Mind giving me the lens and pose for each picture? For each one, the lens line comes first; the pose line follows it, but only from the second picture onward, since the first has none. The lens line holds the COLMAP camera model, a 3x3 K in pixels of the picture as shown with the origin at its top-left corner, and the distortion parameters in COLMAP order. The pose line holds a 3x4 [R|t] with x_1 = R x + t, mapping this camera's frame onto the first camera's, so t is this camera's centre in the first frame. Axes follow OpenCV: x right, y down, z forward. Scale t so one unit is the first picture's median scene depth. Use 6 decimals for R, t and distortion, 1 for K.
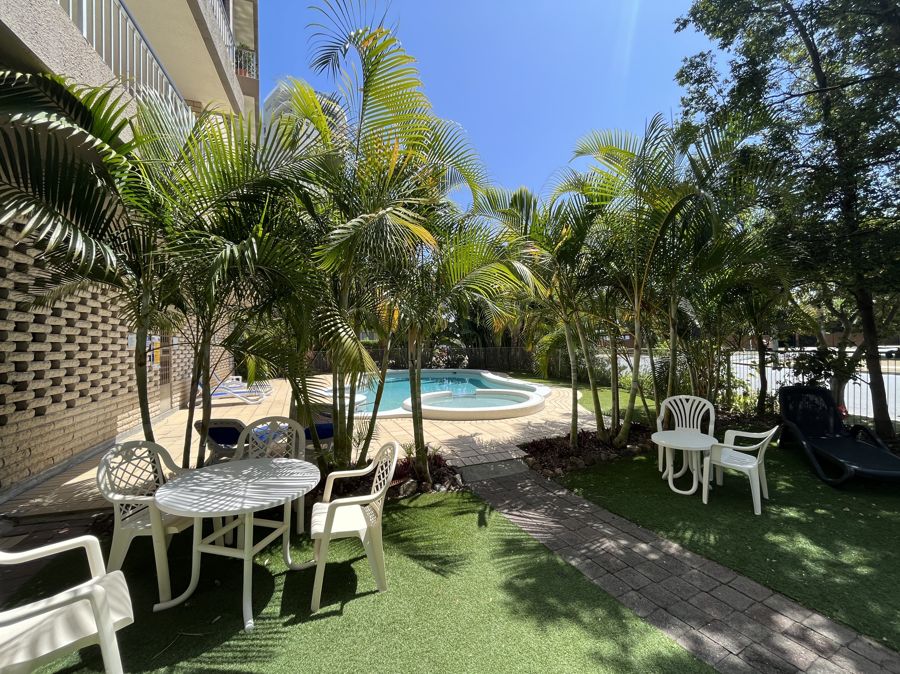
lens RADIAL K [[362.3, 0, 450.4], [0, 362.3, 341.4], [0, 0, 1]] dist [0.000109, 0.000005]
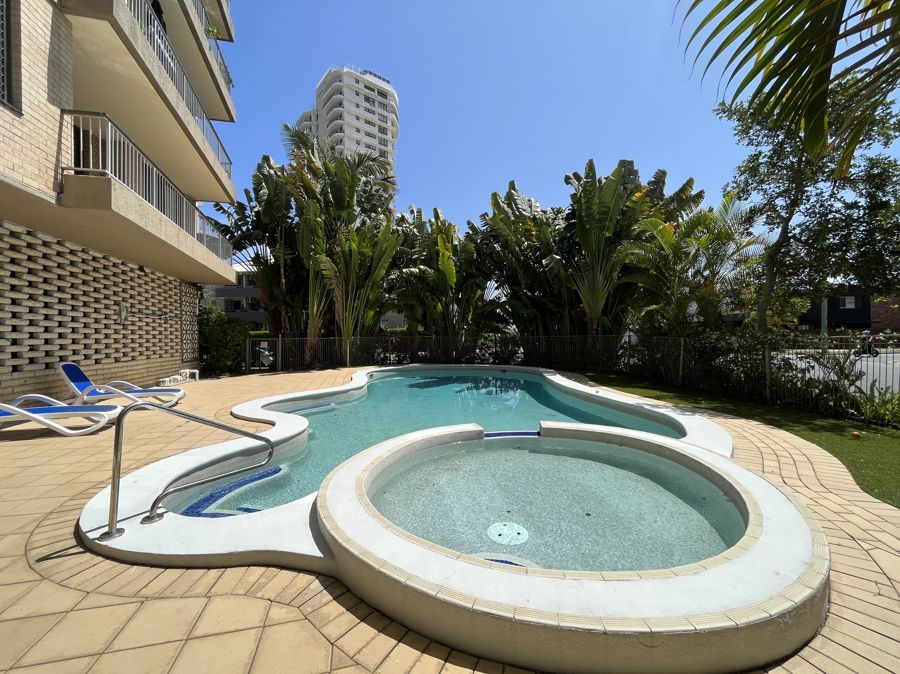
lens RADIAL K [[362.3, 0, 450.7], [0, 362.3, 336.5], [0, 0, 1]] dist [0.000109, 0.000005]
pose [[0.987892, 0.010688, -0.154776, 0.016907], [-0.009401, 0.999915, 0.009043, 0.013008], [0.154859, -0.007478, 0.987908, 0.264878]]
